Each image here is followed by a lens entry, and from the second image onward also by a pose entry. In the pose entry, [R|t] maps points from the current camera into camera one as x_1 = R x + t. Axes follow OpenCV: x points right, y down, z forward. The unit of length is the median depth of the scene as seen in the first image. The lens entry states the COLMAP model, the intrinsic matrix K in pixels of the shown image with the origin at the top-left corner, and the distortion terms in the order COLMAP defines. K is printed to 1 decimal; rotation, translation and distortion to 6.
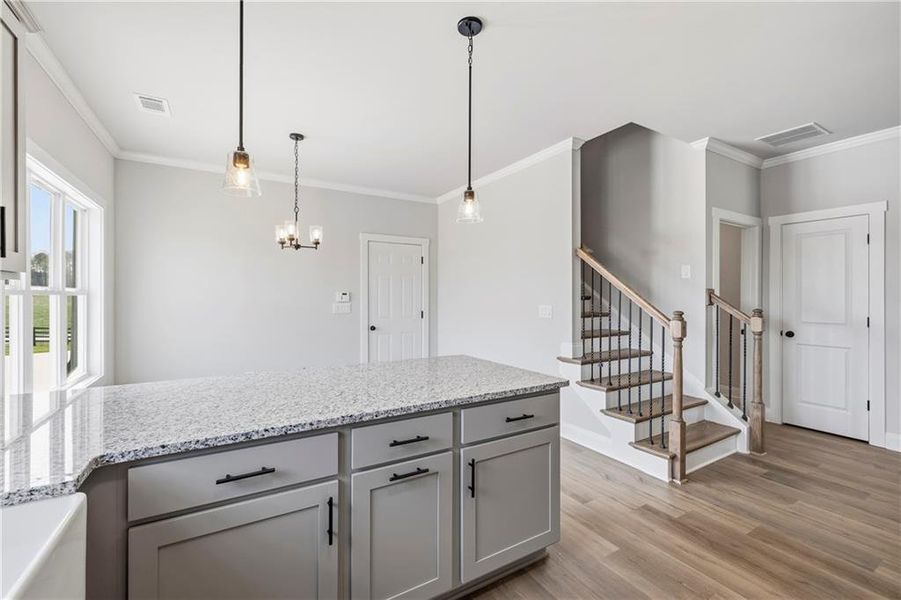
lens RADIAL K [[381.7, 0, 453.1], [0, 381.7, 299.3], [0, 0, 1]] dist [-0.000784, -0.000298]
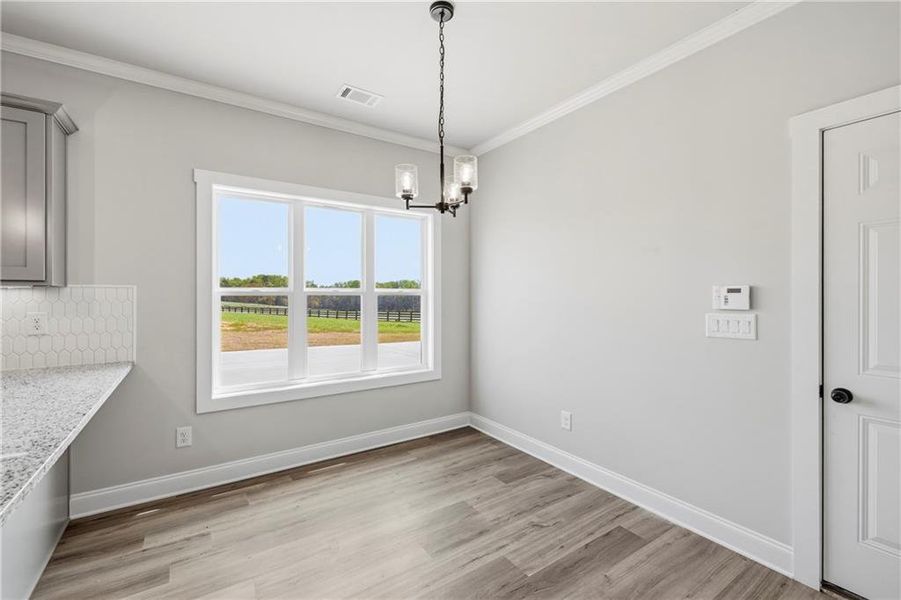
lens RADIAL K [[381.7, 0, 450.3], [0, 381.7, 299.1], [0, 0, 1]] dist [-0.000784, -0.000298]
pose [[0.038284, 0.006370, -0.999247, 0.170734], [-0.003305, 0.999975, 0.006248, -0.011372], [0.999261, 0.003064, 0.038304, 1.165658]]
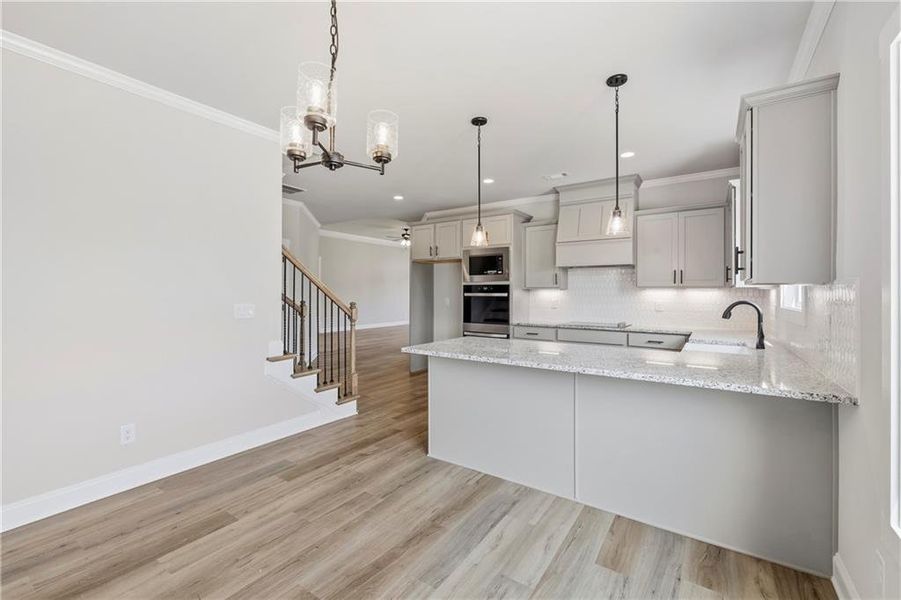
lens RADIAL K [[381.7, 0, 442.7], [0, 381.7, 294.5], [0, 0, 1]] dist [-0.000784, -0.000298]
pose [[-0.402155, -0.009237, 0.915525, -0.934213], [-0.000737, 0.999952, 0.009764, -0.016253], [-0.915571, 0.003252, -0.402142, 1.235115]]
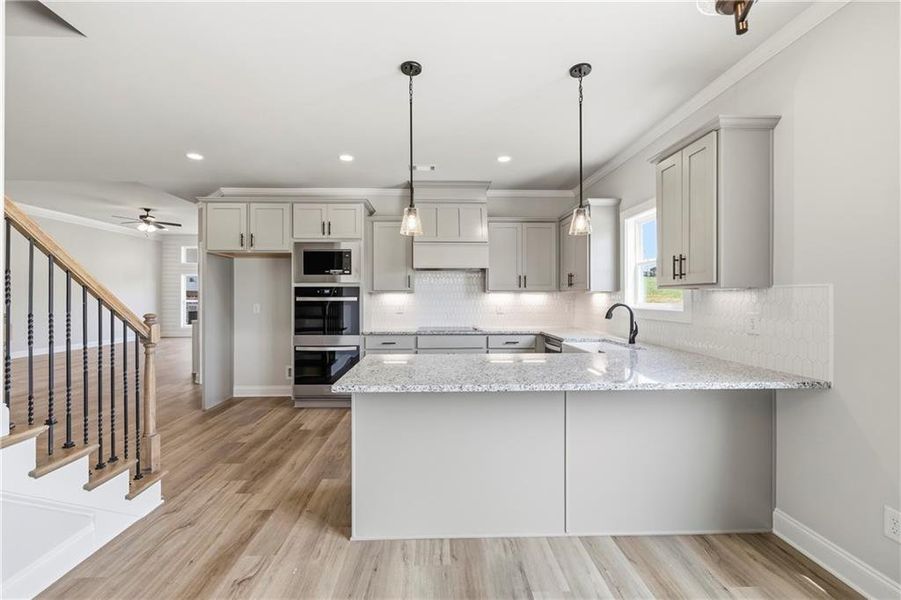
lens RADIAL K [[381.7, 0, 443.2], [0, 381.7, 296.8], [0, 0, 1]] dist [-0.000784, -0.000298]
pose [[-0.868237, -0.003145, 0.496140, -0.442769], [-0.000474, 0.999985, 0.005510, -0.014769], [-0.496150, 0.004549, -0.868225, 1.380199]]
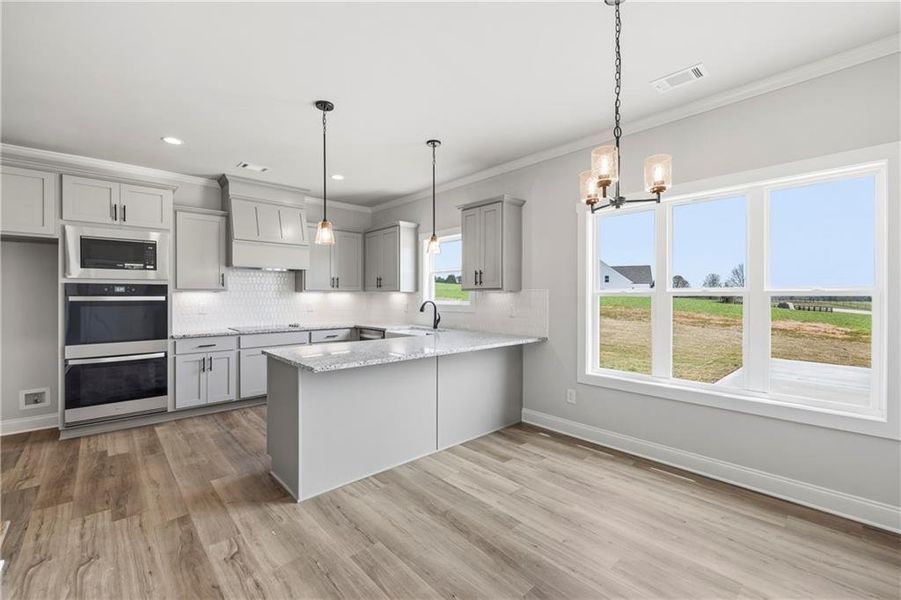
lens RADIAL K [[381.7, 0, 443.9], [0, 381.7, 300.4], [0, 0, 1]] dist [-0.000784, -0.000298]
pose [[-0.983008, -0.000843, -0.183559, -0.097844], [-0.003745, 0.999873, 0.015467, -0.015141], [0.183523, 0.015892, -0.982887, 1.731017]]
